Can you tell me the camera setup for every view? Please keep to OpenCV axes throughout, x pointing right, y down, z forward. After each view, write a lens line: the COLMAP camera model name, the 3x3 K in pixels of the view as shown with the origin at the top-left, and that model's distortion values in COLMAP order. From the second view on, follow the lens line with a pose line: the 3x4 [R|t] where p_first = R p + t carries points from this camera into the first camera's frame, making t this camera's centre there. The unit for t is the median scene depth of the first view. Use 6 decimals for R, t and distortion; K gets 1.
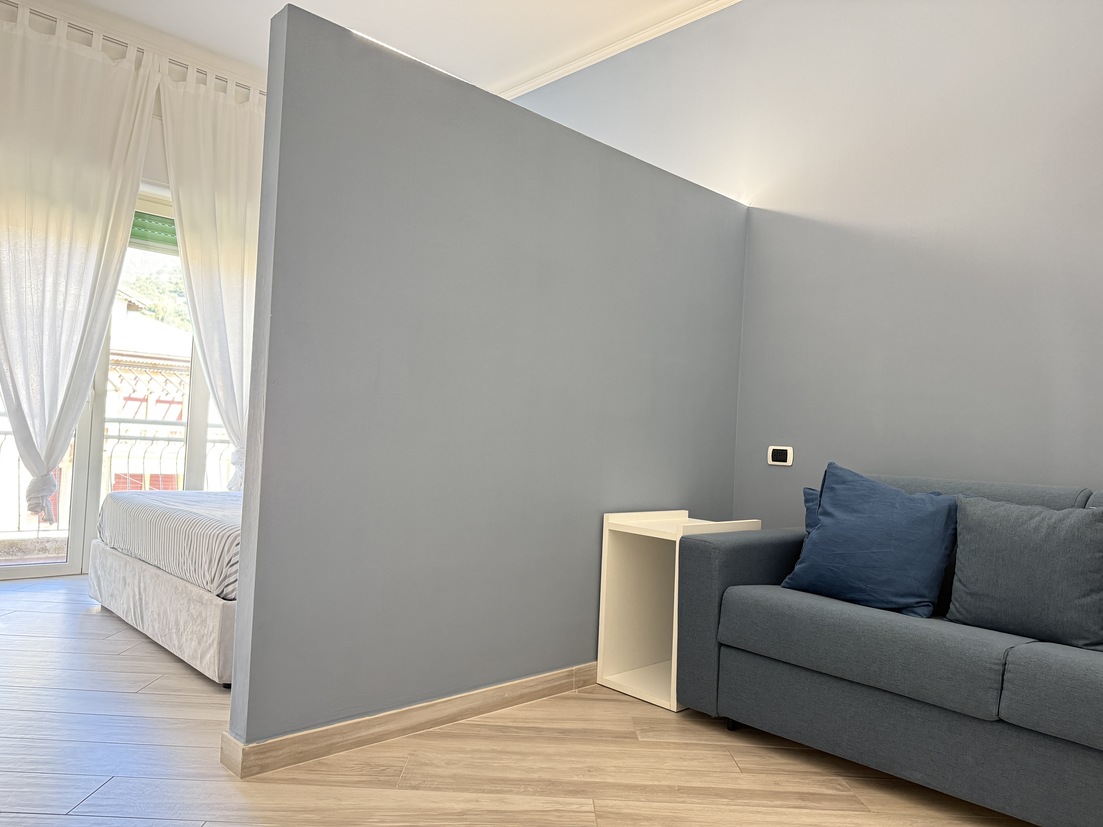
lens RADIAL K [[788.1, 0, 546.4], [0, 788.1, 411.8], [0, 0, 1]] dist [0.059015, -0.054307]
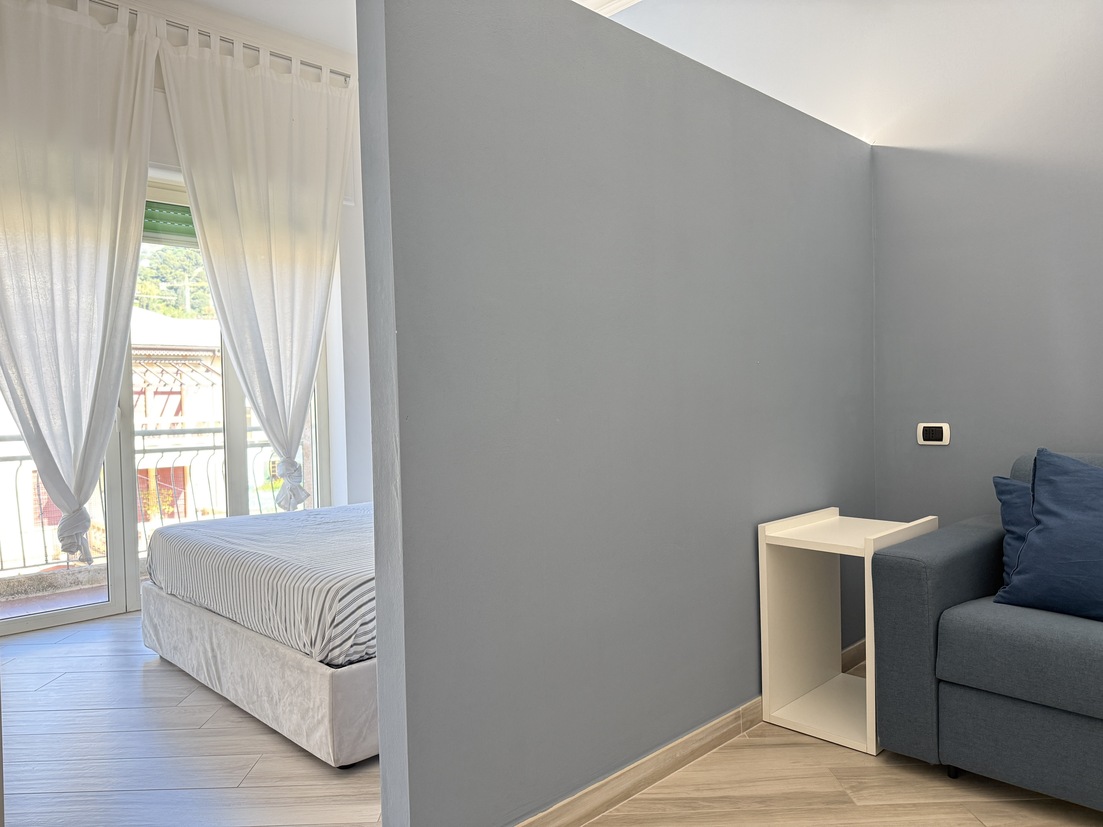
lens RADIAL K [[788.1, 0, 556.7], [0, 788.1, 413.3], [0, 0, 1]] dist [0.059015, -0.054307]
pose [[0.997173, -0.073703, 0.014650, -0.133585], [0.072823, 0.995907, 0.053538, -0.046284], [-0.018536, -0.052320, 0.998458, 0.147637]]
